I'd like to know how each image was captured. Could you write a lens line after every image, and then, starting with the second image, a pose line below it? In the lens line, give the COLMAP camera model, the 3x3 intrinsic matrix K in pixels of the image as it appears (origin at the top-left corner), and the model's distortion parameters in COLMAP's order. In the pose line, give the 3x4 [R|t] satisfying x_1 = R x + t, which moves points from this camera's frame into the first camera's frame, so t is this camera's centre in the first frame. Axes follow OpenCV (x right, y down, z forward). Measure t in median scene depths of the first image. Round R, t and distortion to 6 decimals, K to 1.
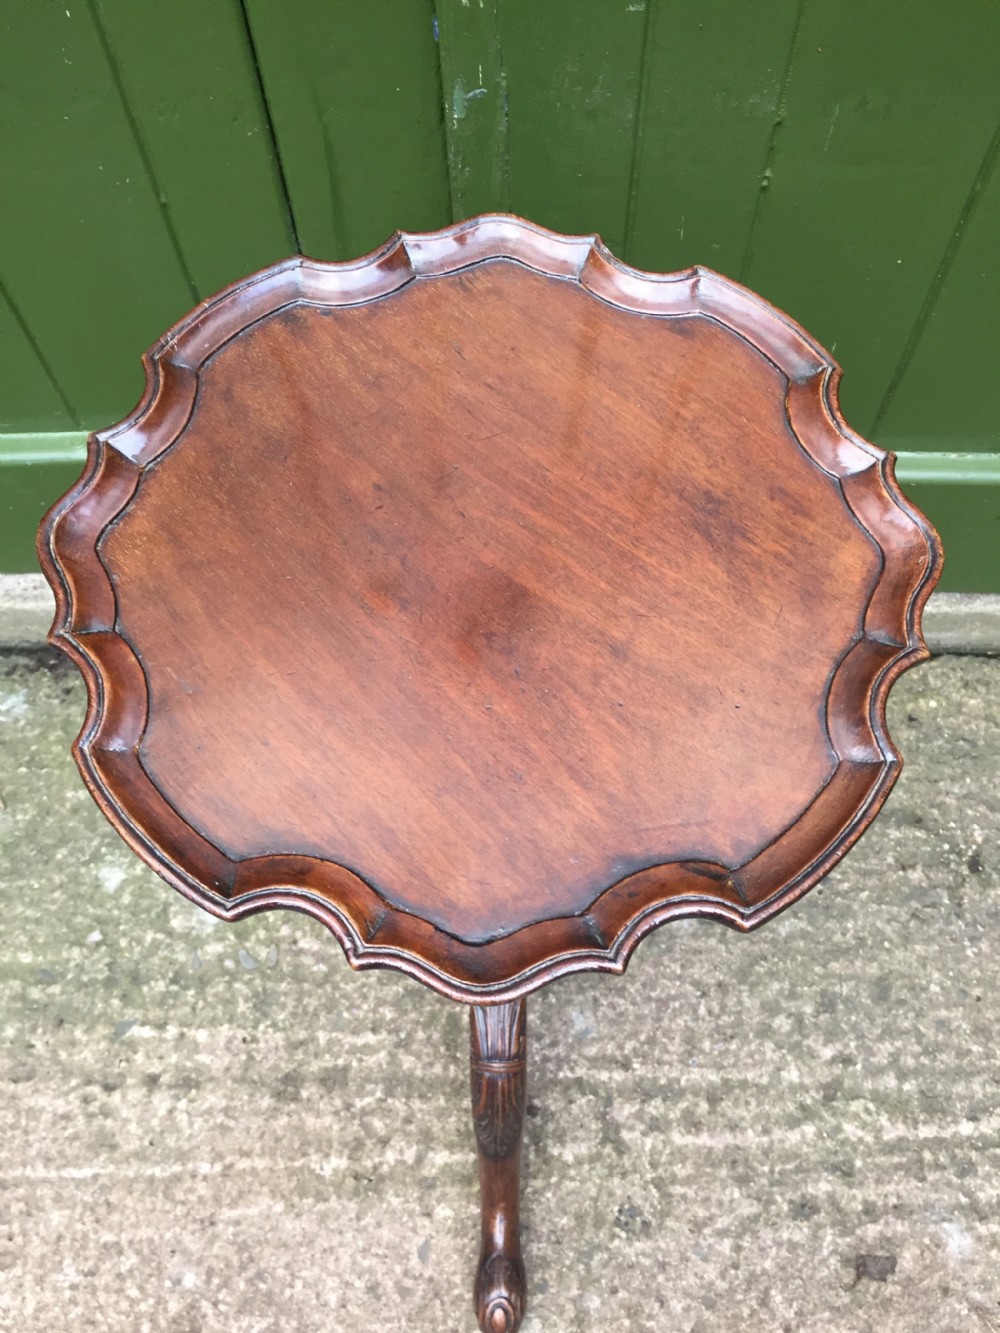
lens RADIAL K [[1154.0, 0, 505.6], [0, 1154.0, 680.0], [0, 0, 1]] dist [0.079587, -0.123946]
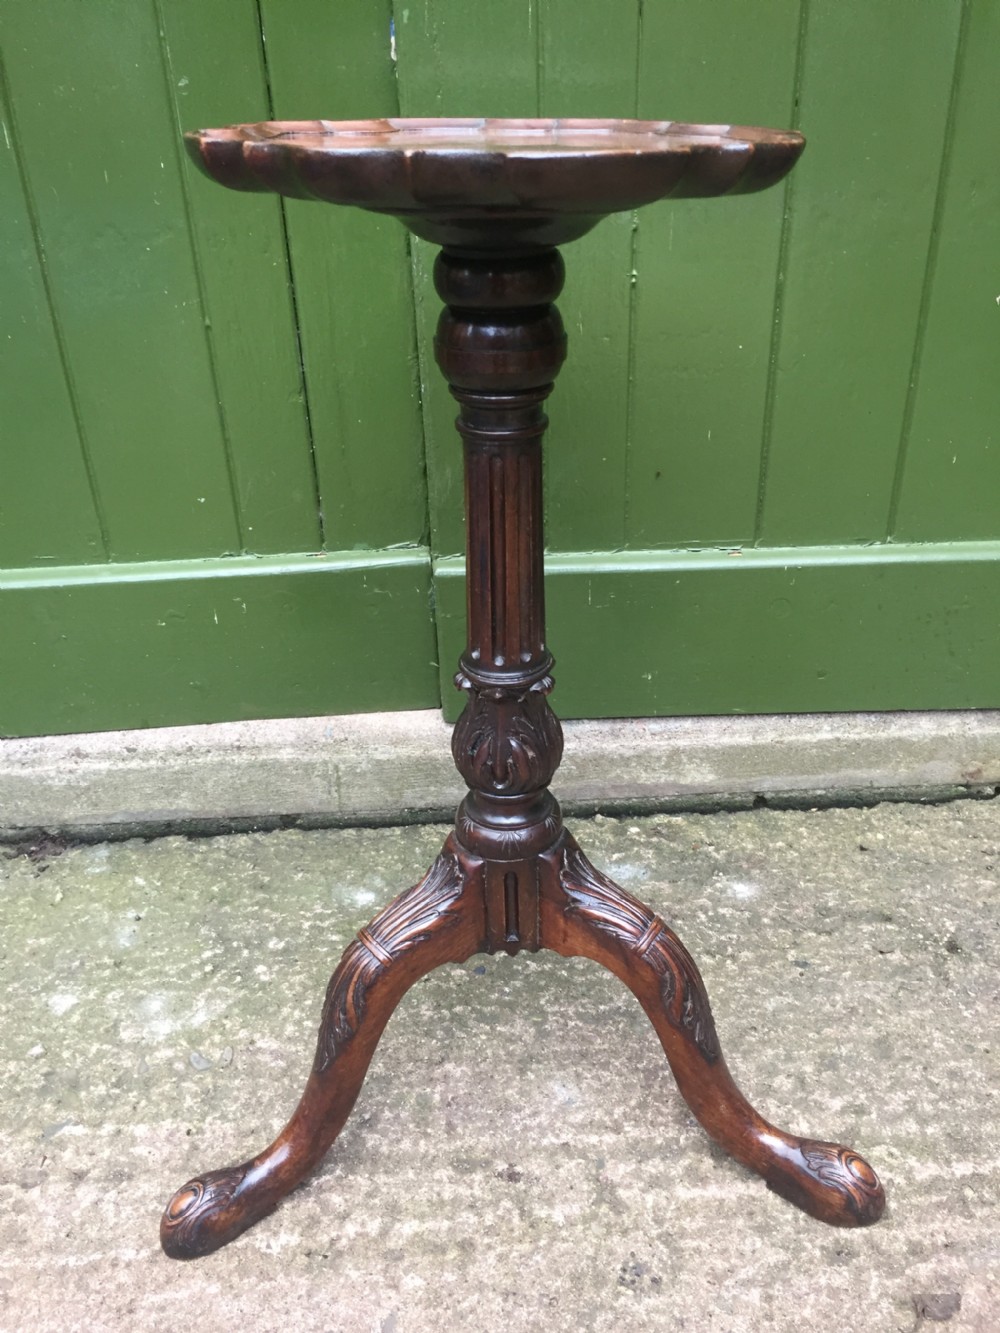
lens RADIAL K [[1154.0, 0, 504.0], [0, 1154.0, 672.7], [0, 0, 1]] dist [0.079587, -0.123946]
pose [[0.998850, -0.034489, 0.033296, -0.000858], [0.047257, 0.825136, -0.562954, 0.549247], [-0.008058, 0.563880, 0.825818, 0.064118]]
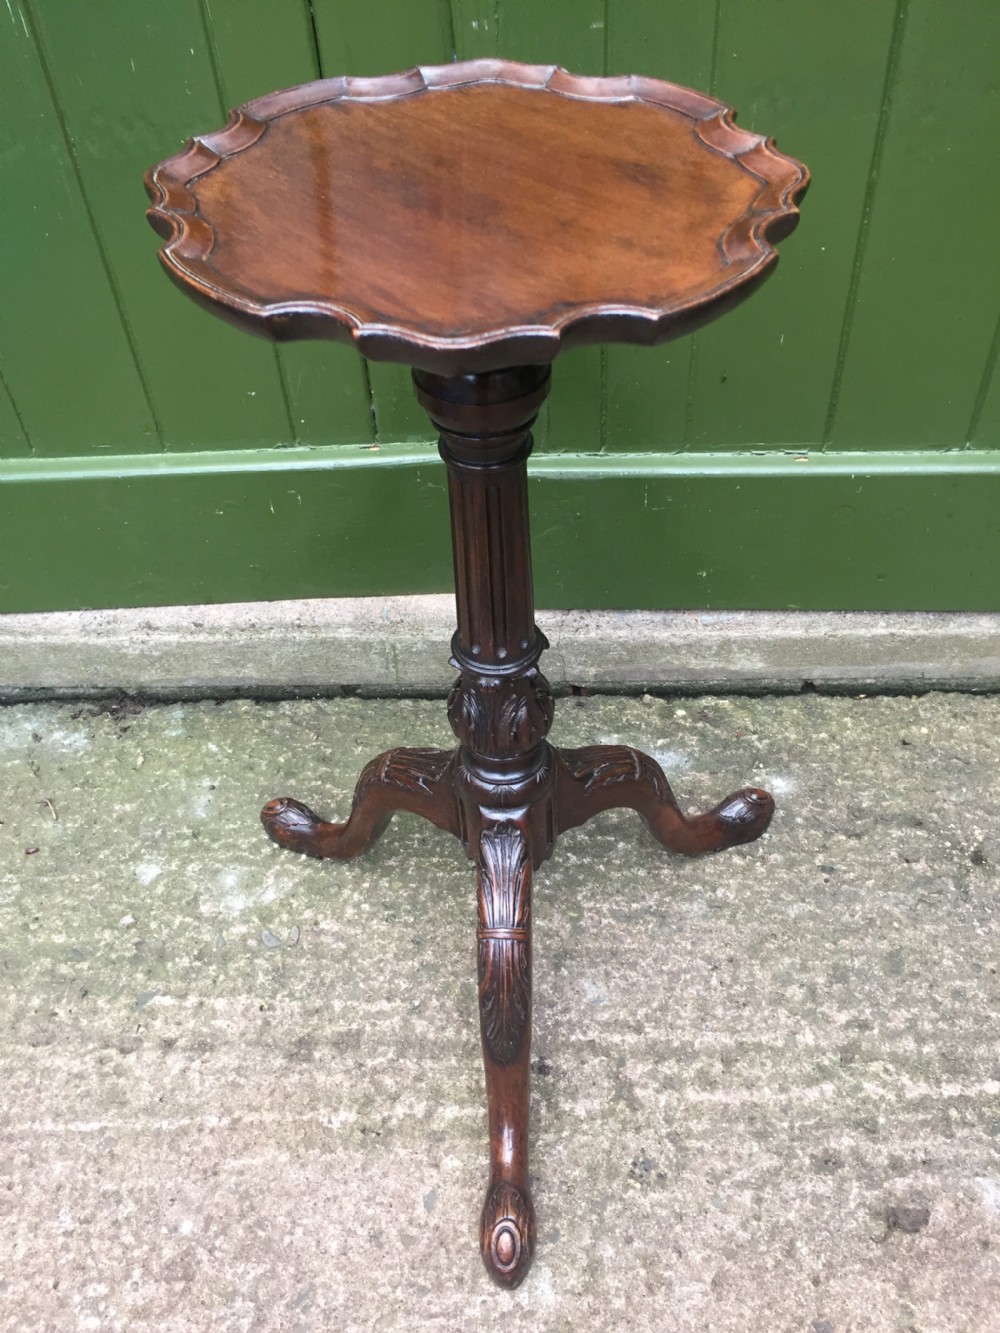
lens RADIAL K [[1150.4, 0, 500.7], [0, 1150.4, 676.4], [0, 0, 1]] dist [0.078226, -0.115673]
pose [[0.998978, -0.007377, -0.044603, 0.032442], [-0.007387, 0.946702, -0.322027, 0.370257], [0.044601, 0.322027, 0.945679, -0.041526]]
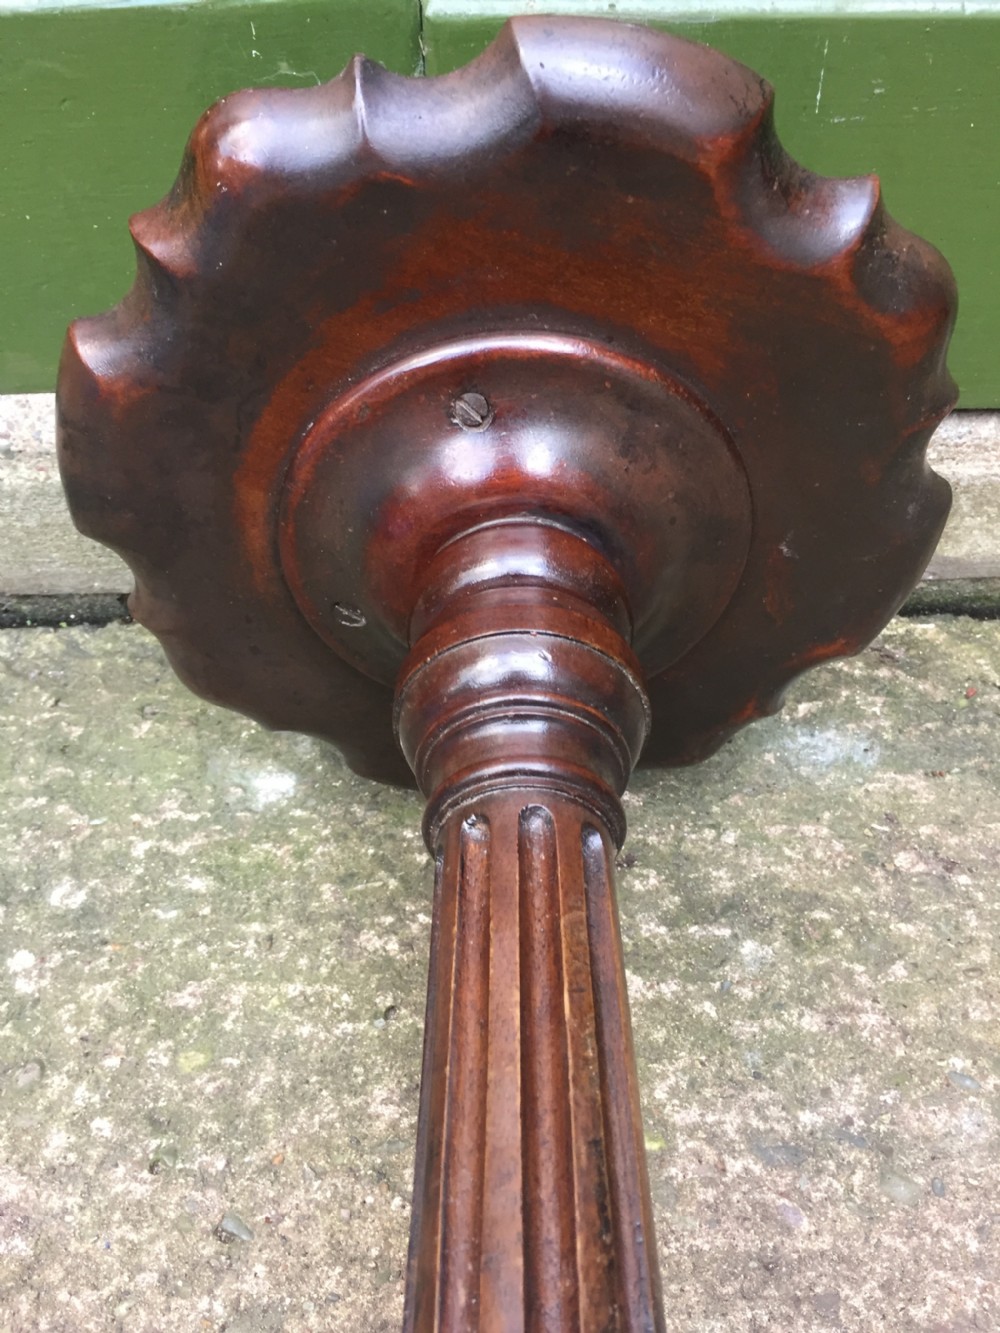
lens RADIAL K [[1172.3, 0, 505.9], [0, 1172.3, 656.2], [0, 0, 1]] dist [0.073595, -0.133008]
pose [[0.999965, -0.008332, -0.000489, 0.001338], [0.007615, 0.934794, -0.355110, 0.217866], [0.003416, 0.355094, 0.934824, 0.607296]]
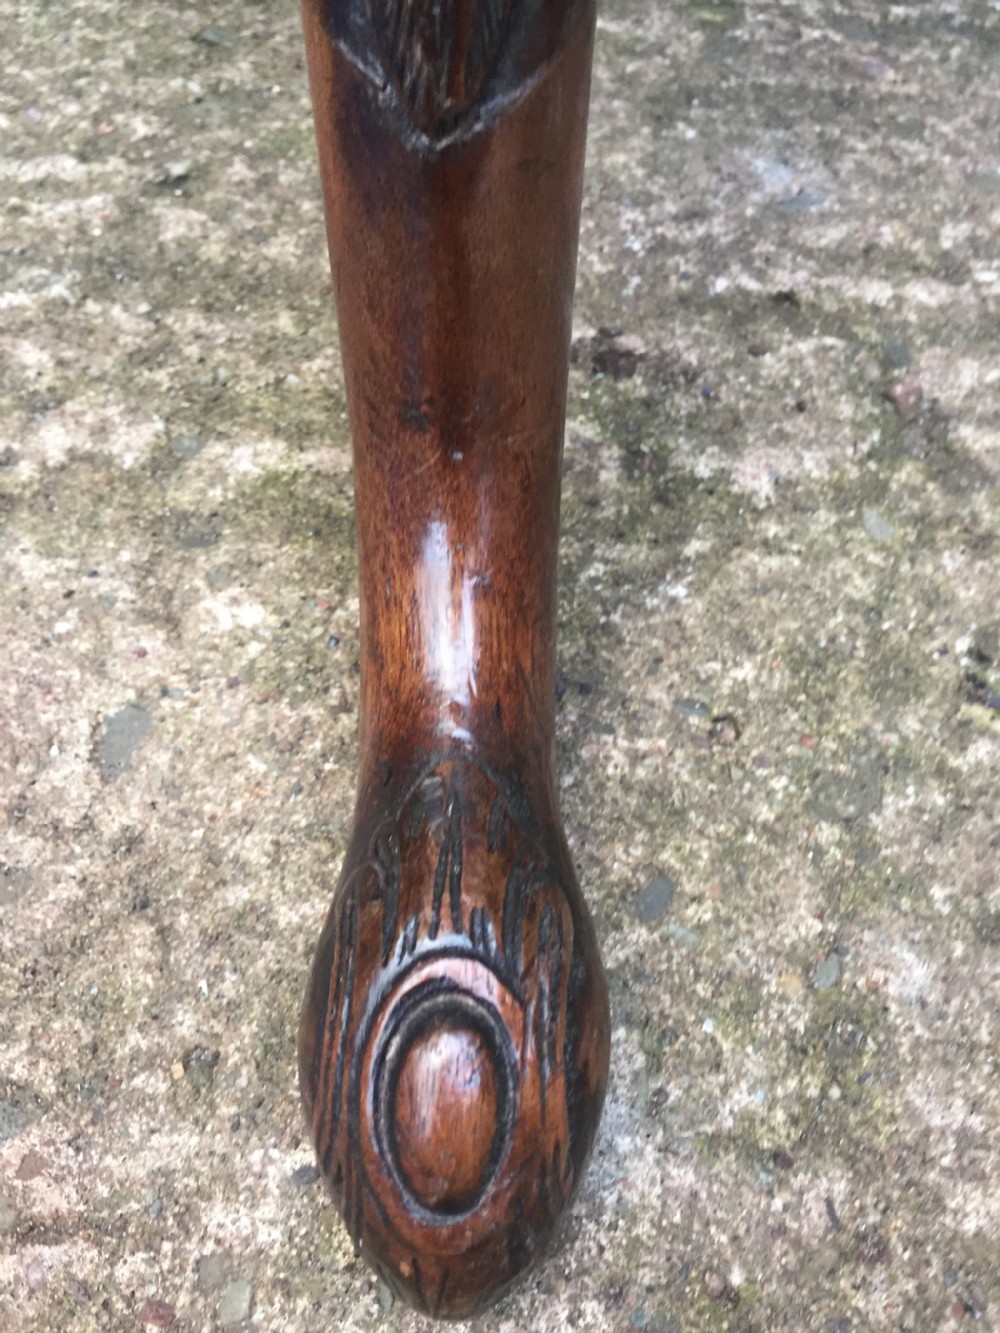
lens RADIAL K [[1172.3, 0, 521.0], [0, 1172.3, 689.0], [0, 0, 1]] dist [0.073595, -0.133008]
pose [[0.997921, 0.064024, 0.007333, 0.004079], [-0.062707, 0.990968, -0.118532, 0.478220], [-0.014856, 0.117826, 0.992923, 0.737245]]
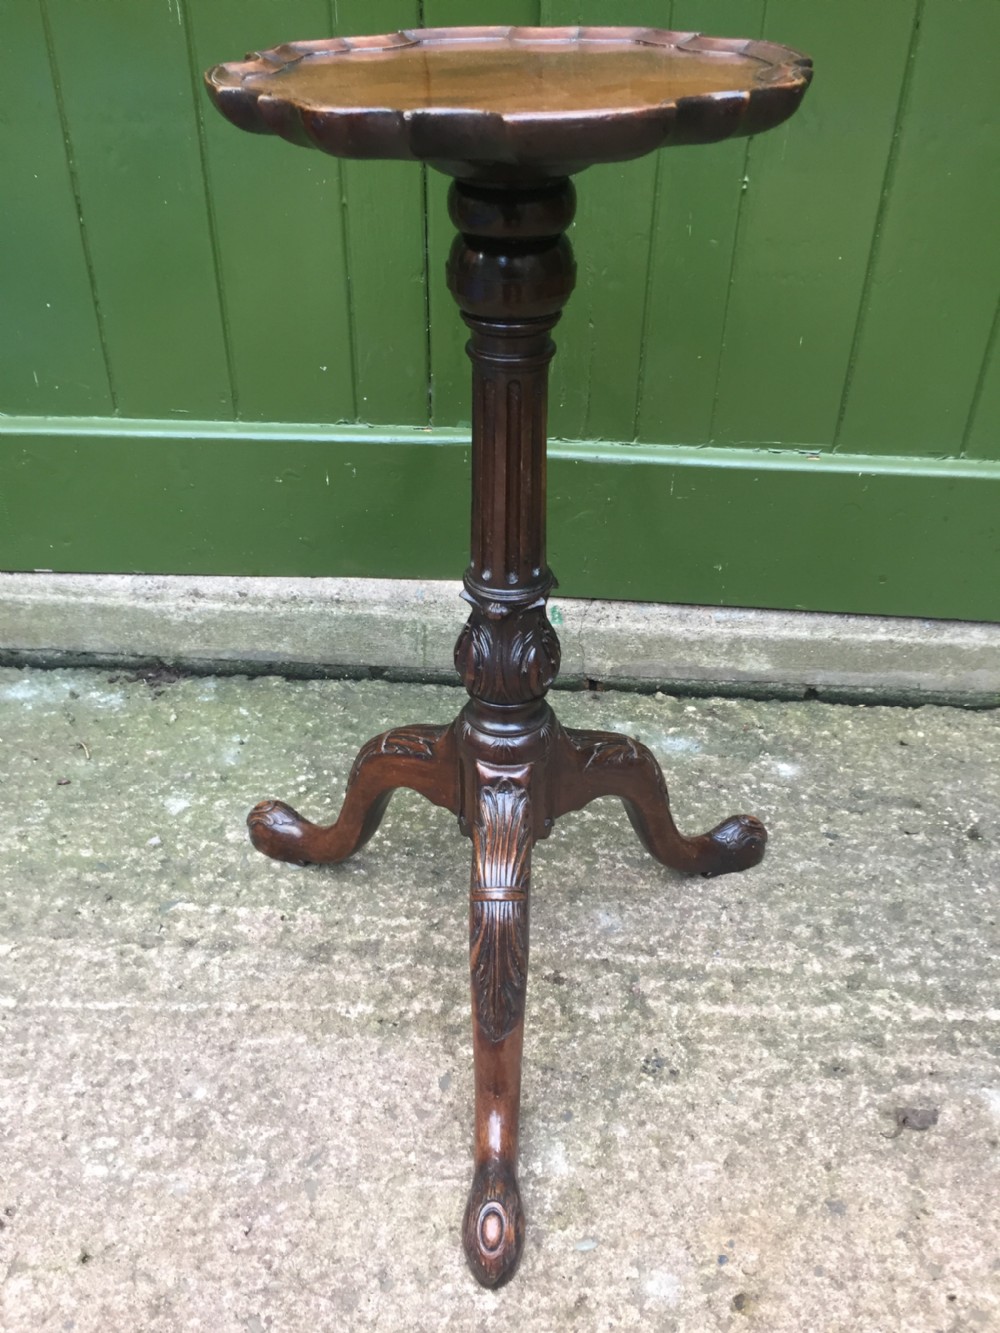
lens RADIAL K [[1154.0, 0, 499.8], [0, 1154.0, 675.0], [0, 0, 1]] dist [0.079587, -0.123946]
pose [[0.998351, 0.052339, -0.023595, -0.018490], [-0.057181, 0.869639, -0.490366, 0.635417], [-0.005146, 0.490906, 0.871197, -0.008589]]
